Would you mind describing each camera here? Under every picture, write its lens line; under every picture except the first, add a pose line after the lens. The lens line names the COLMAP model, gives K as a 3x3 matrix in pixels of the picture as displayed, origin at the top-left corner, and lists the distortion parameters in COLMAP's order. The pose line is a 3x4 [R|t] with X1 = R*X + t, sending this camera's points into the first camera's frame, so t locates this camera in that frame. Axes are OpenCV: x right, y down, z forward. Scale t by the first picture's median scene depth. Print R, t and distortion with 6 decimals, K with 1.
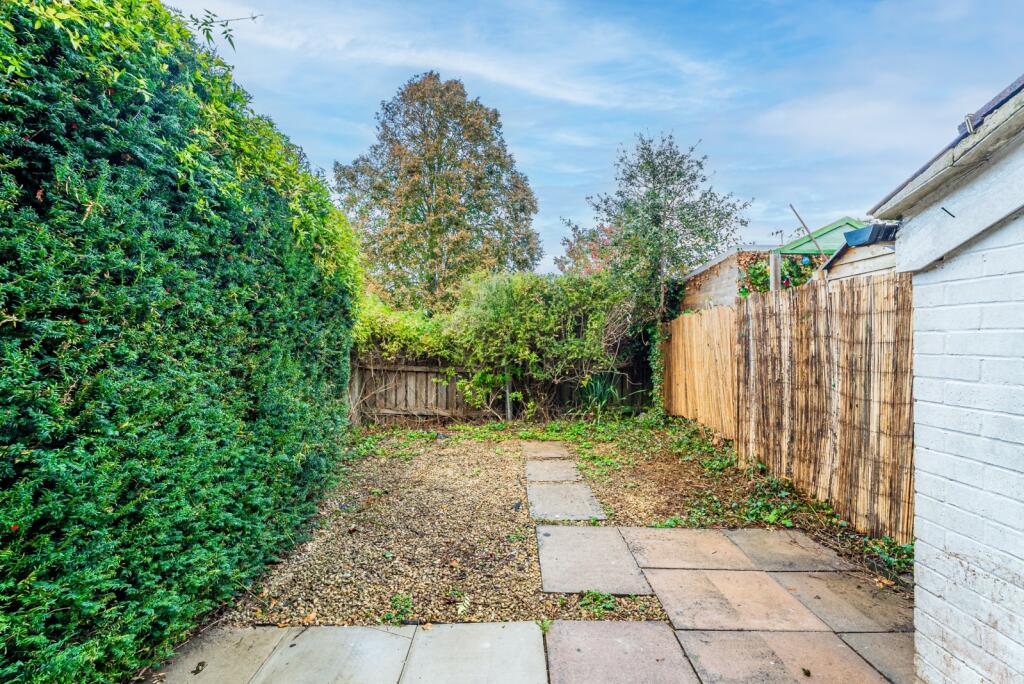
lens RADIAL K [[462.4, 0, 505.8], [0, 462.4, 340.1], [0, 0, 1]] dist [0.001198, -0.000002]
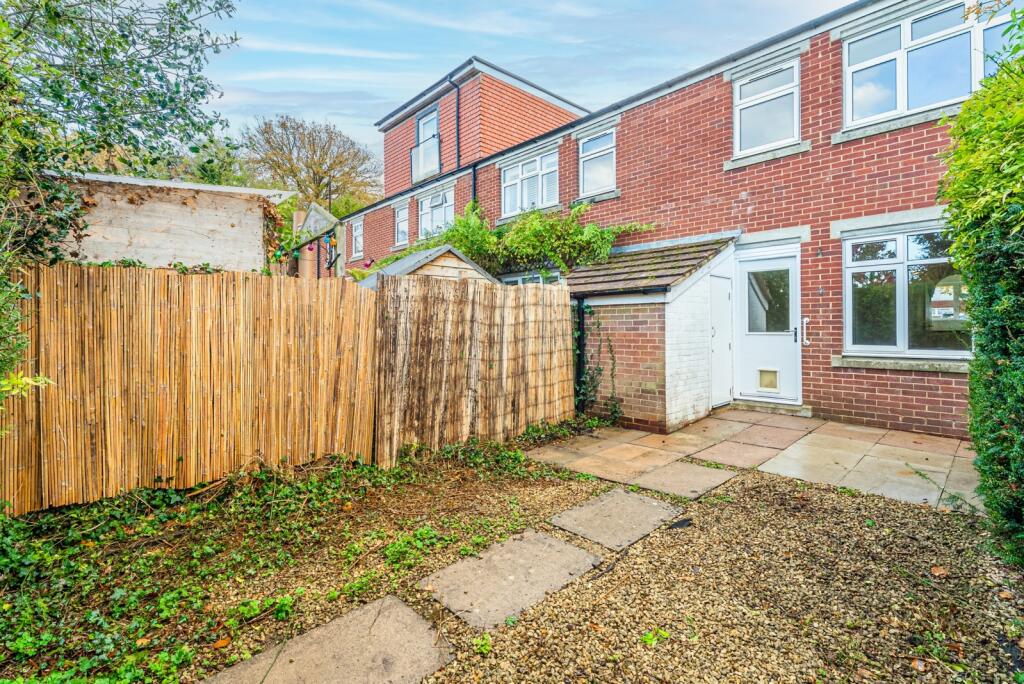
lens RADIAL K [[462.4, 0, 505.8], [0, 462.4, 340.1], [0, 0, 1]] dist [0.001198, -0.000002]
pose [[-0.694951, -0.012086, 0.718956, -0.393481], [0.008485, 0.999651, 0.025007, 0.017703], [-0.719007, 0.023479, -0.694606, 2.071193]]
